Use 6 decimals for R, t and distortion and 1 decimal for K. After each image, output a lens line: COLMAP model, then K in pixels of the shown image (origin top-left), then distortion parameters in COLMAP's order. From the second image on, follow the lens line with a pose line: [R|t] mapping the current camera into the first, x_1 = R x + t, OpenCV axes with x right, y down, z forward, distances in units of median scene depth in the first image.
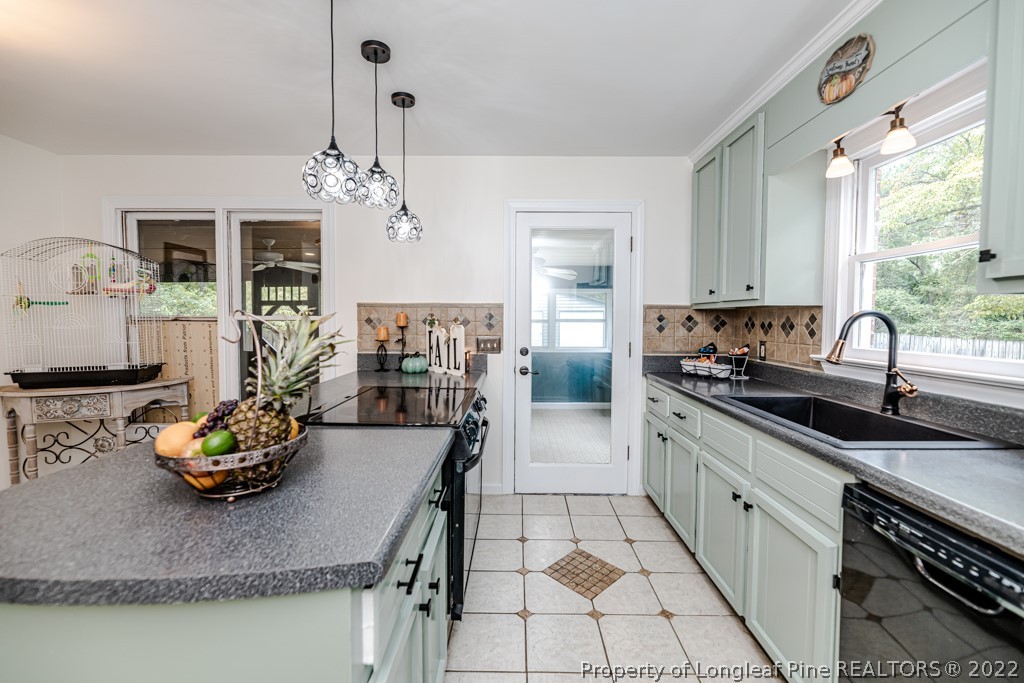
lens RADIAL K [[424.0, 0, 511.6], [0, 424.0, 337.0], [0, 0, 1]] dist [-0.000074, 0.000004]
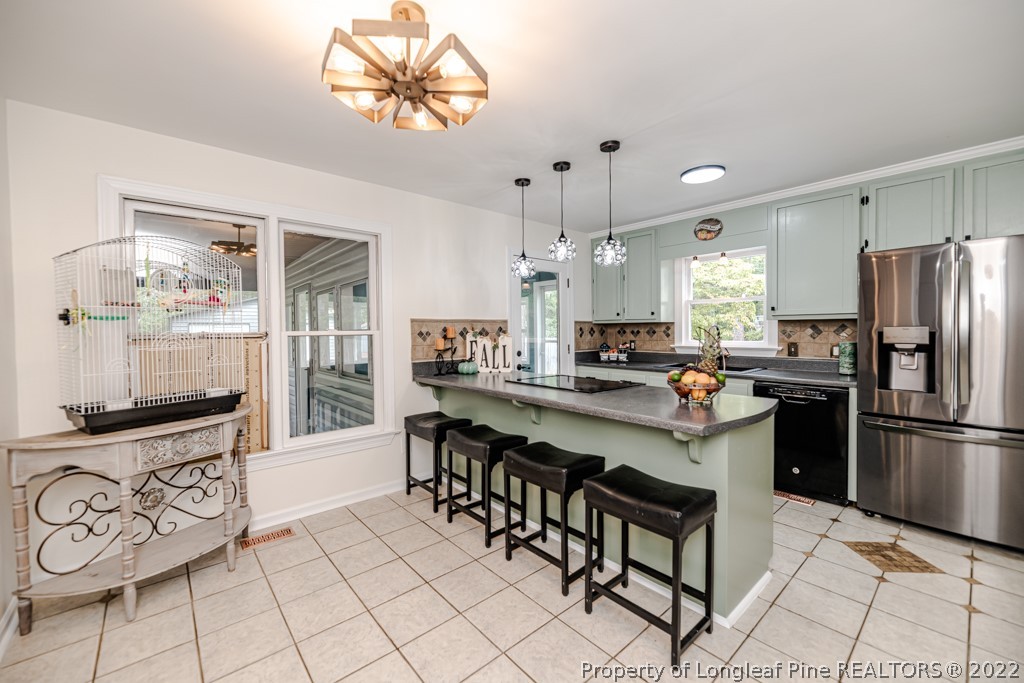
lens RADIAL K [[408.7, 0, 513.2], [0, 408.7, 337.2], [0, 0, 1]] dist [-0.003417, -0.000167]
pose [[0.748160, -0.024600, 0.663062, -0.998758], [0.041713, 0.999080, -0.010000, -0.008413], [-0.662206, 0.035139, 0.748497, -0.013803]]
